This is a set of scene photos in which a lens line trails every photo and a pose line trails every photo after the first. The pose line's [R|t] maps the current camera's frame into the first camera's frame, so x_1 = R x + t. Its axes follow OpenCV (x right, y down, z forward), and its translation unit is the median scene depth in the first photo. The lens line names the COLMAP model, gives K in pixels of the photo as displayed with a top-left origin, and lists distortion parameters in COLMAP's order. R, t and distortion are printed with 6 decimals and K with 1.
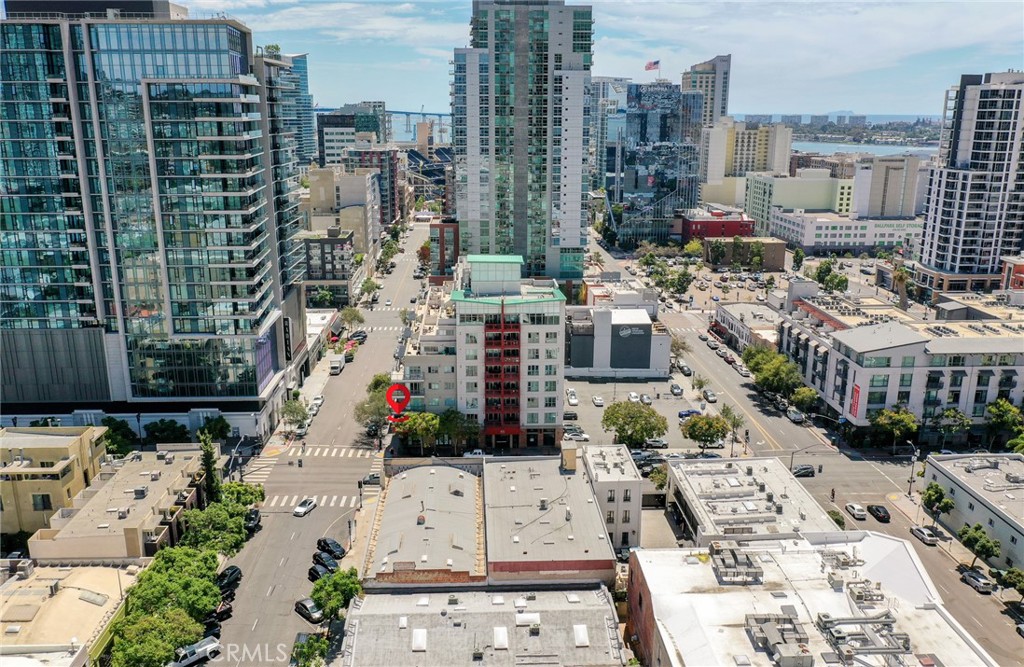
lens RADIAL K [[823.8, 0, 512.9], [0, 823.8, 330.4], [0, 0, 1]] dist [-0.014465, -0.004281]
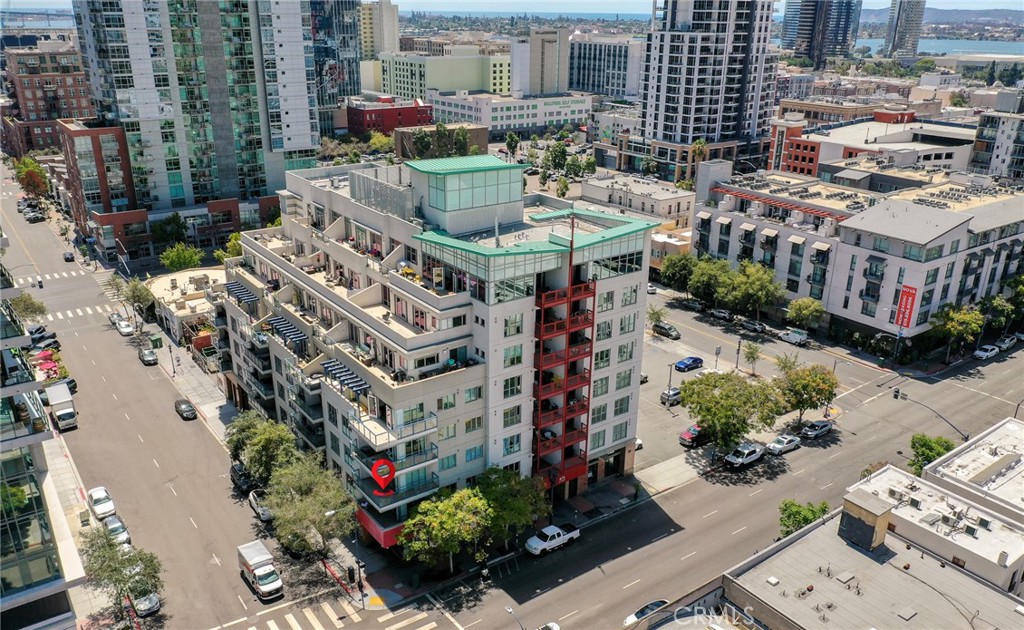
lens RADIAL K [[807.8, 0, 510.5], [0, 807.8, 323.5], [0, 0, 1]] dist [0.002441, 0.001692]
pose [[0.839540, -0.191140, 0.508564, -0.153108], [0.132239, 0.979809, 0.149954, -0.033215], [-0.526958, -0.058641, 0.847866, 0.294044]]
